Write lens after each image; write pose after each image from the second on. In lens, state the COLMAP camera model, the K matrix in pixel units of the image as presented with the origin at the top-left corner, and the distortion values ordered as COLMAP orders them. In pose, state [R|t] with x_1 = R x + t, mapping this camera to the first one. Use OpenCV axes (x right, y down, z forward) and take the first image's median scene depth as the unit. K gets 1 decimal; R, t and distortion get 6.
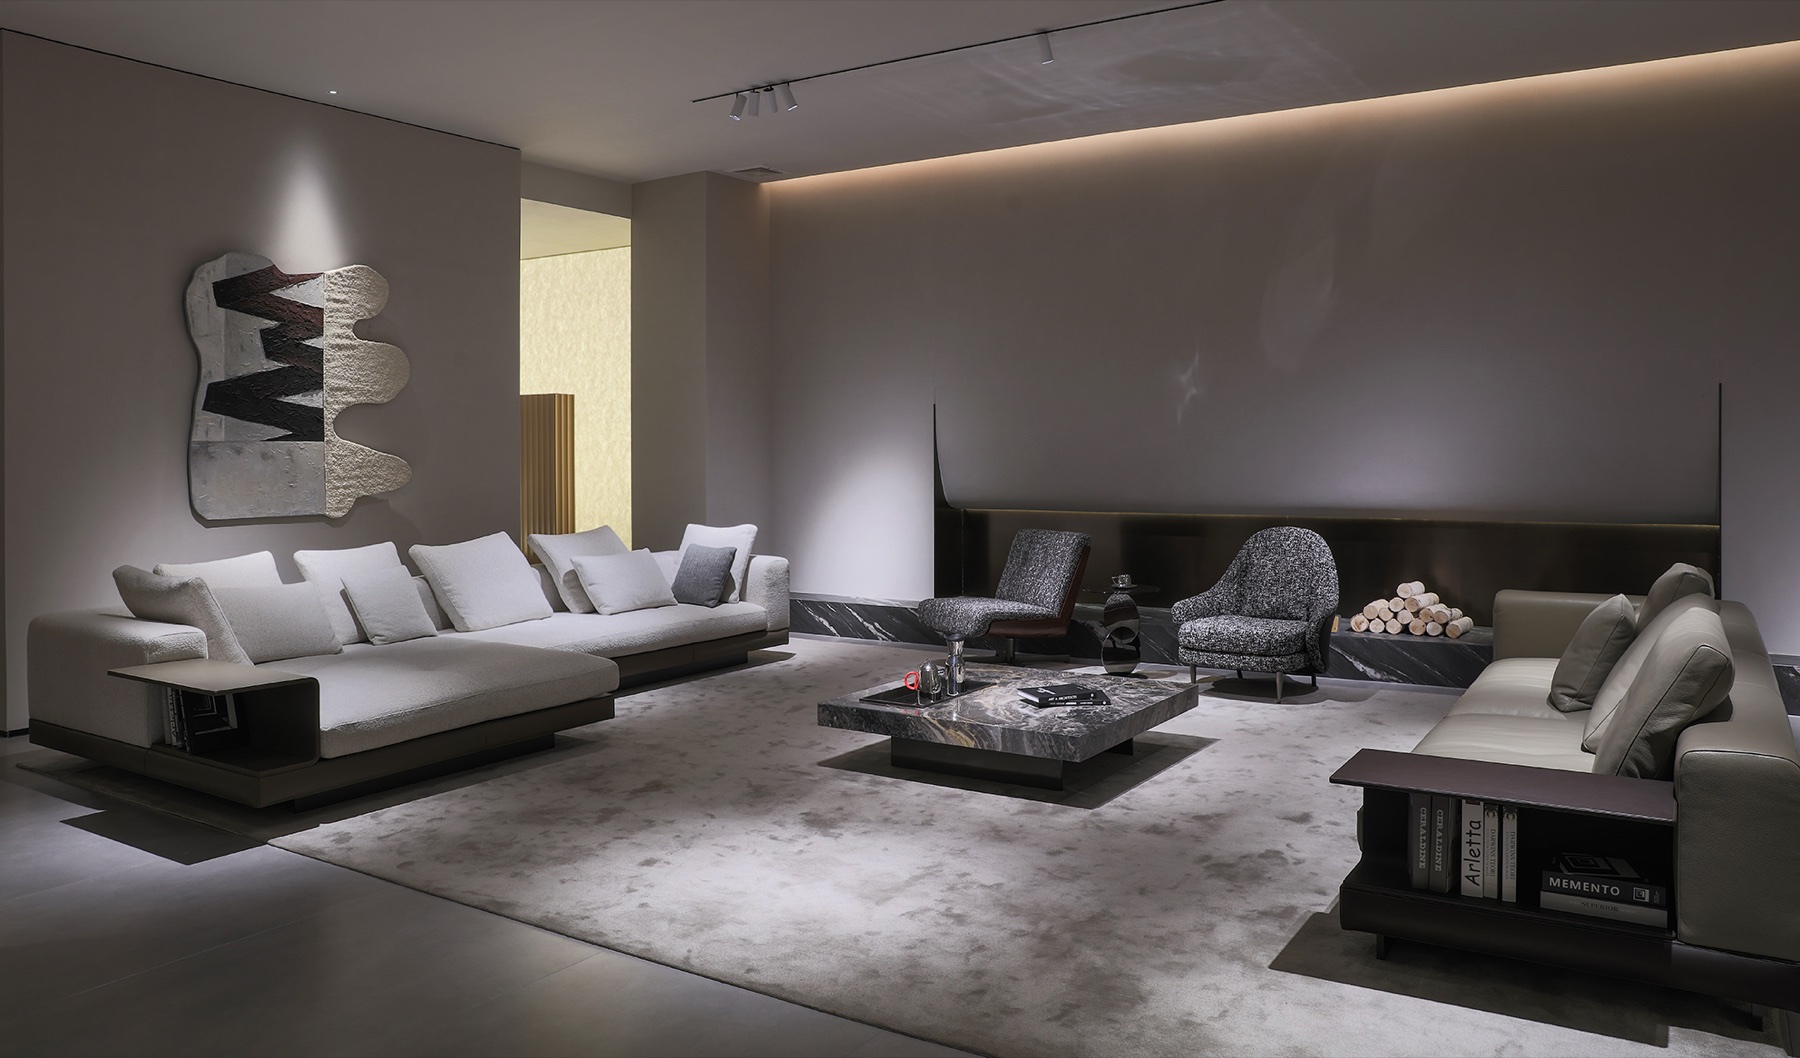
lens RADIAL K [[1369.0, 0, 899.3], [0, 1369.0, 511.6], [0, 0, 1]] dist [0.000537, -0.000011]
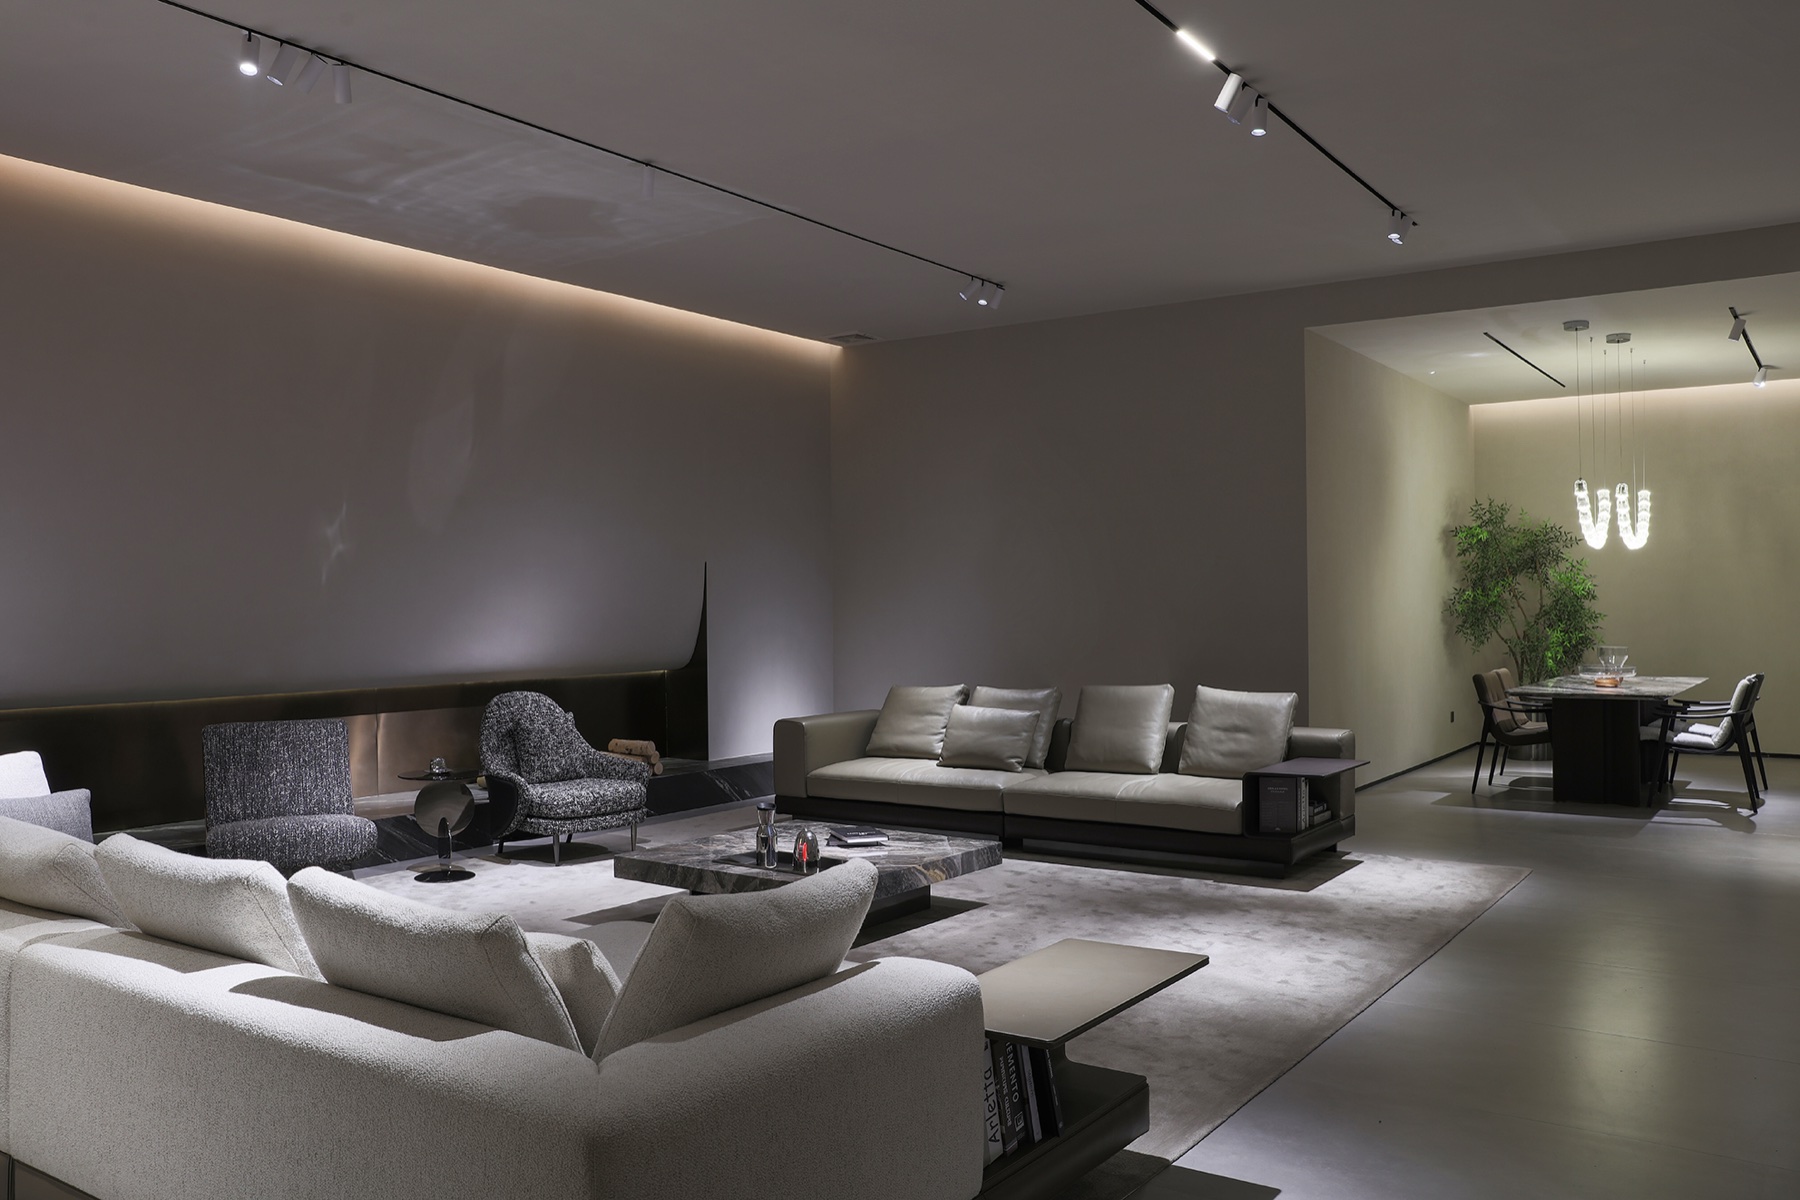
lens RADIAL K [[1438.7, 0, 904.6], [0, 1438.7, 597.2], [0, 0, 1]] dist [0.036198, 0.005932]
pose [[0.031564, 0.012054, 0.999429, -0.714819], [0.068245, 0.997568, -0.014187, -0.021398], [-0.997169, 0.068654, 0.030665, 0.663063]]
